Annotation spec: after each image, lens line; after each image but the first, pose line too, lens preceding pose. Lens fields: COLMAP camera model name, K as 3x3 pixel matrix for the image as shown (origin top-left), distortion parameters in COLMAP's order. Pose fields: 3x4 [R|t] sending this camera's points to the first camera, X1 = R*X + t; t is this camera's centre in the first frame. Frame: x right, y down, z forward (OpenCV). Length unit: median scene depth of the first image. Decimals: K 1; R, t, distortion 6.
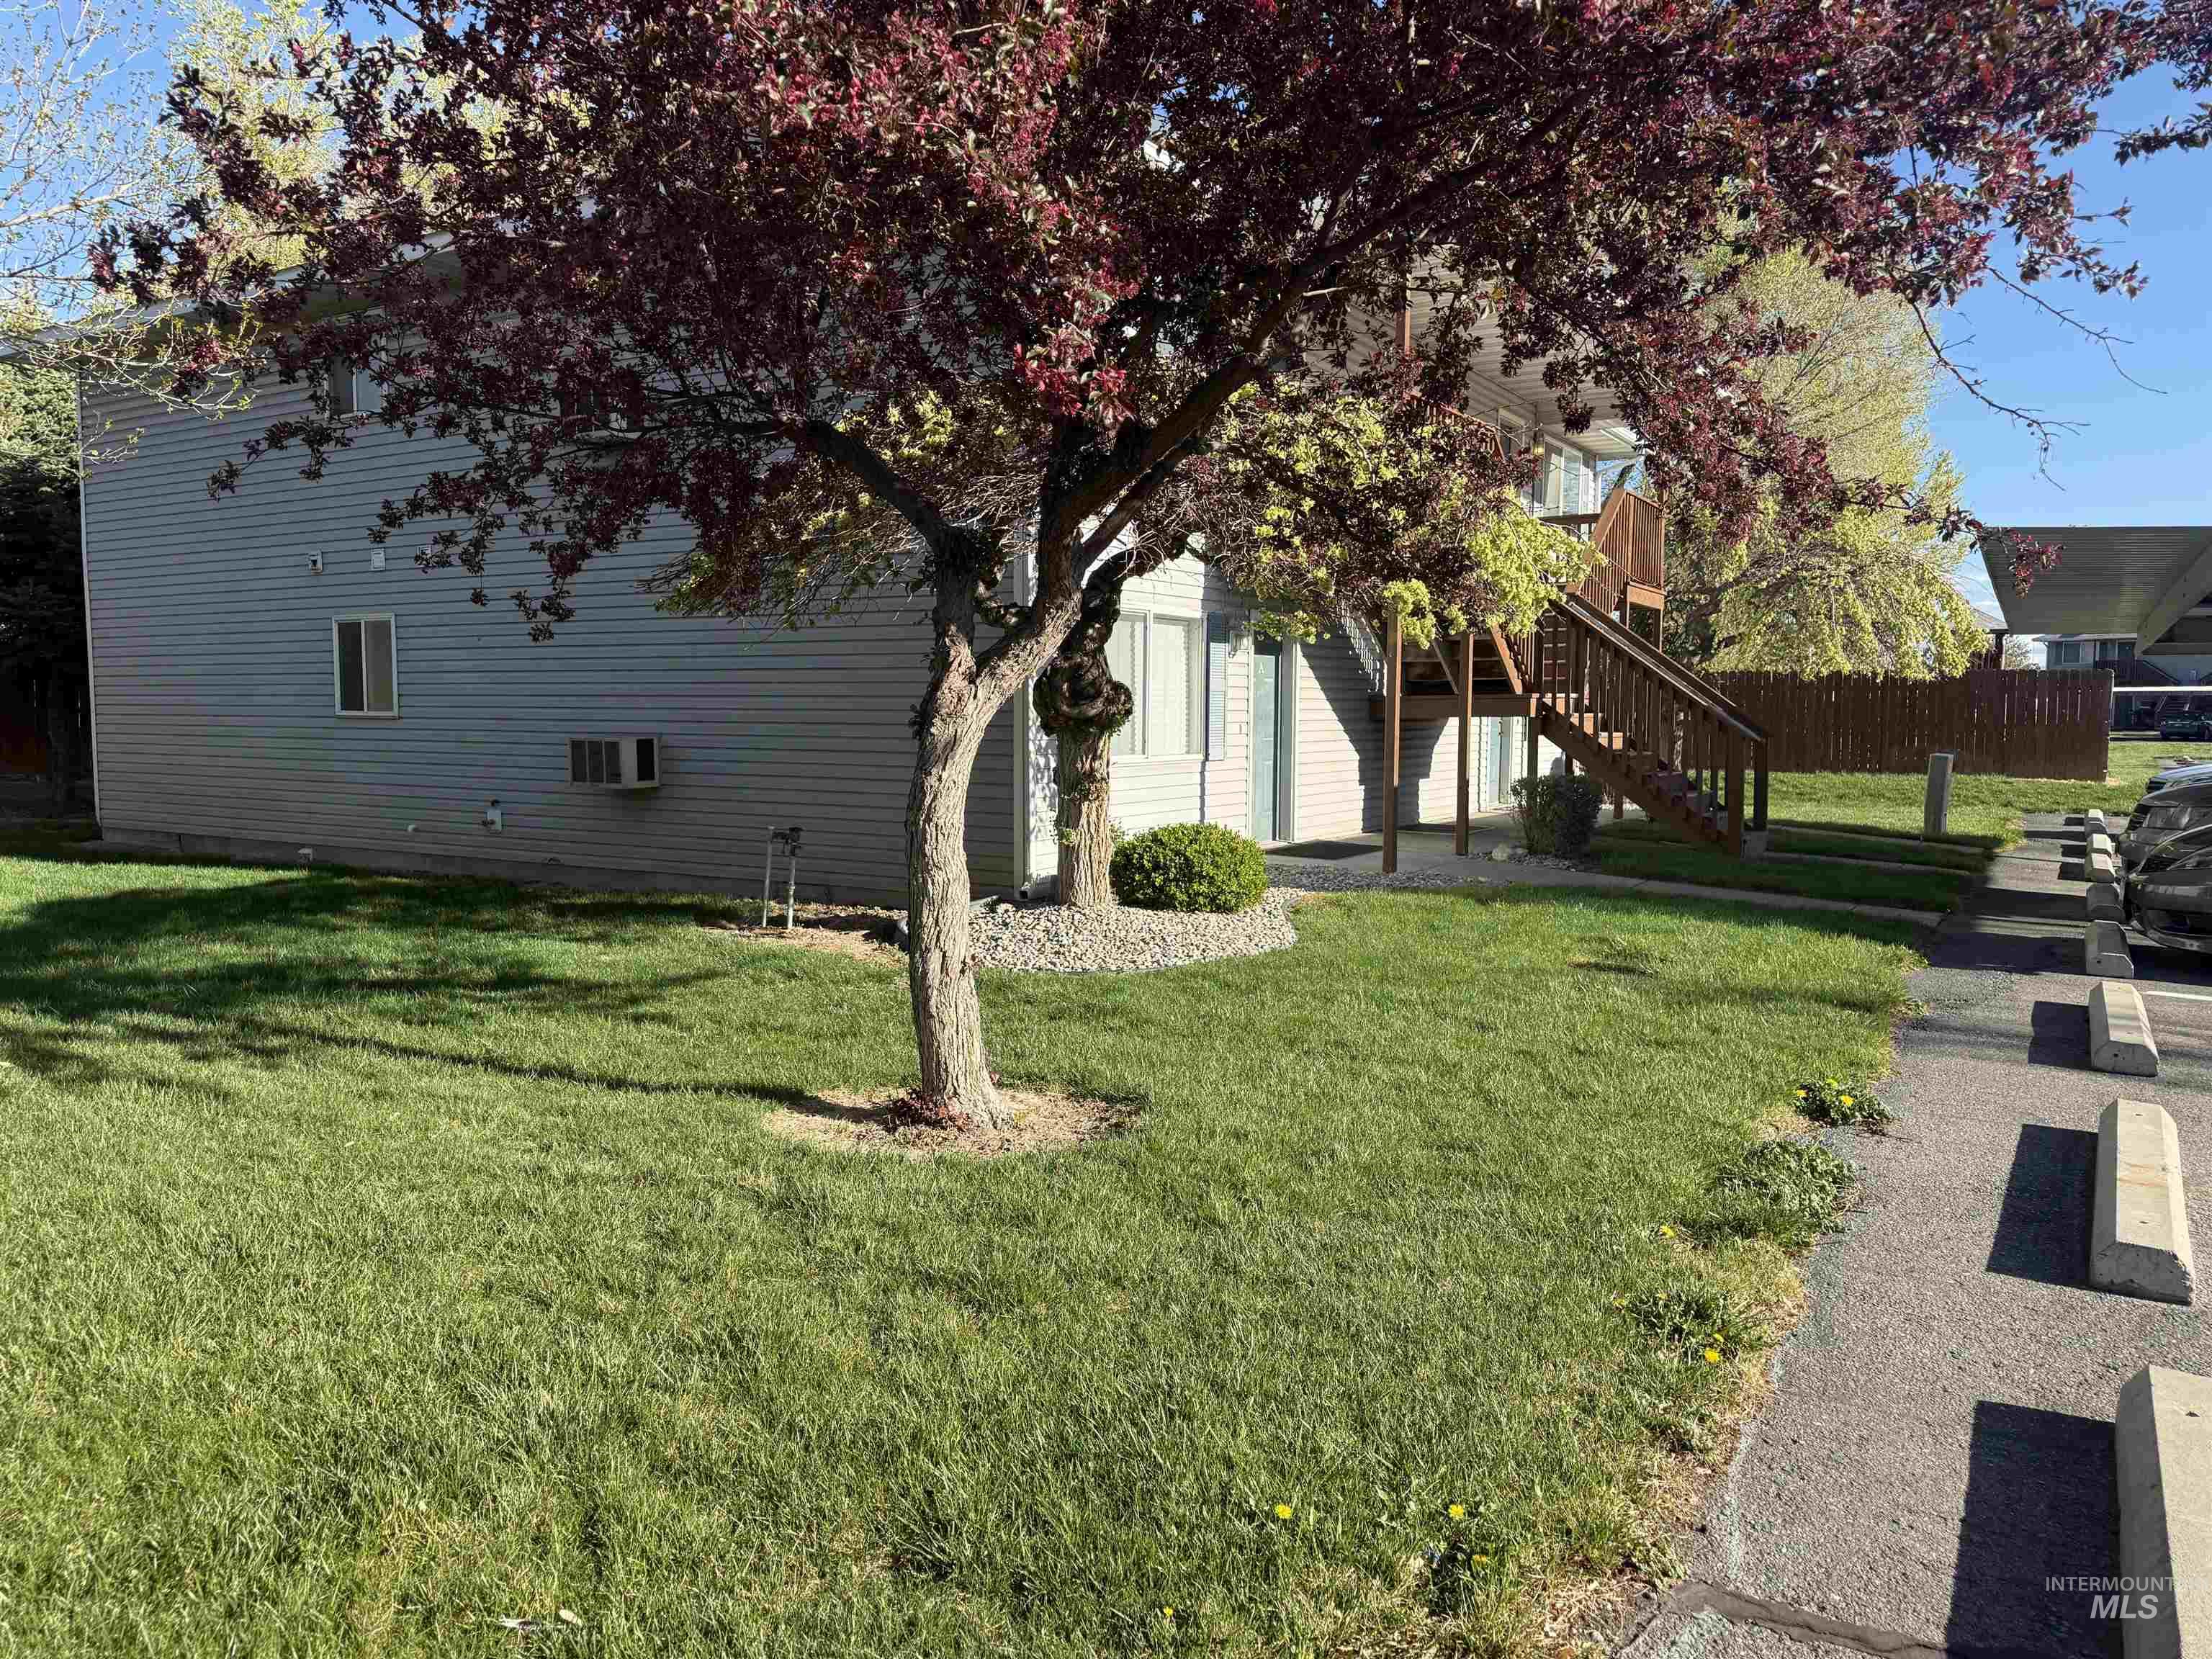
lens RADIAL K [[1579.1, 0, 1106.0], [0, 1579.1, 829.5], [0, 0, 1]] dist [-0.003900, -0.001266]
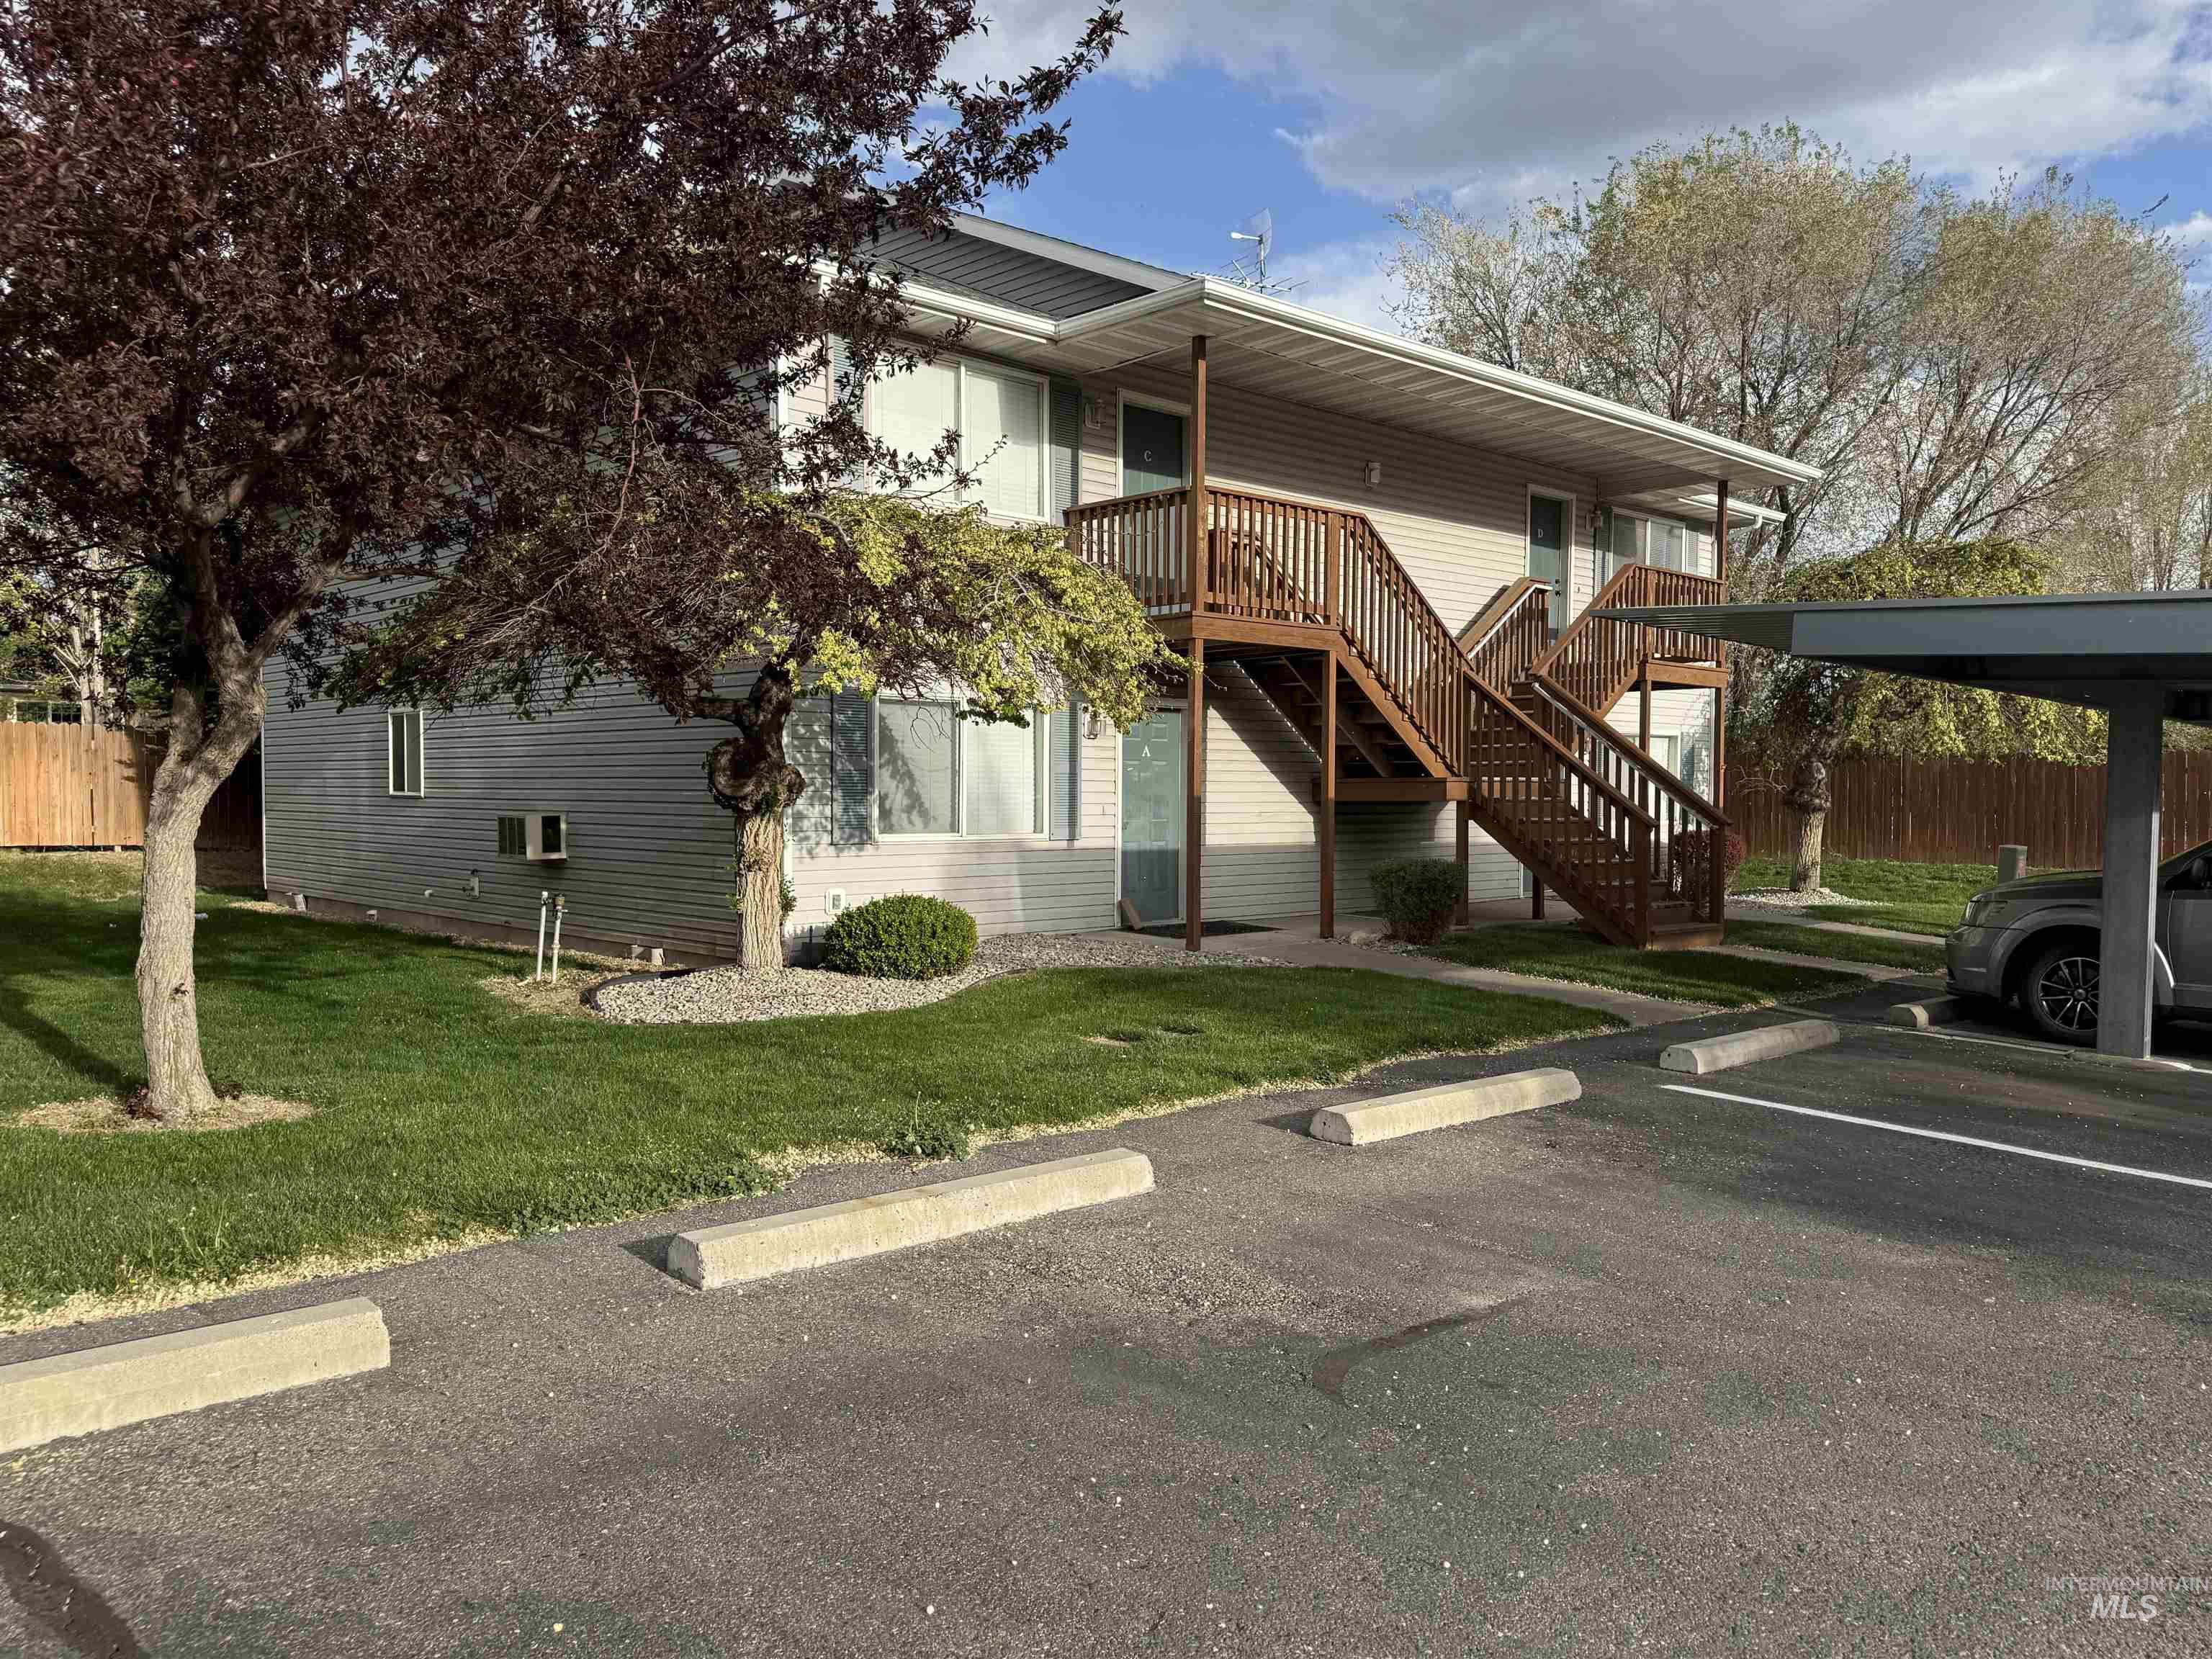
lens RADIAL K [[1614.8, 0, 1102.4], [0, 1614.8, 848.9], [0, 0, 1]] dist [0.051733, -0.072421]
pose [[0.966072, 0.011339, -0.258023, 0.342633], [-0.022420, 0.998946, -0.040043, 0.003451], [0.257298, 0.044469, 0.965308, -0.023565]]
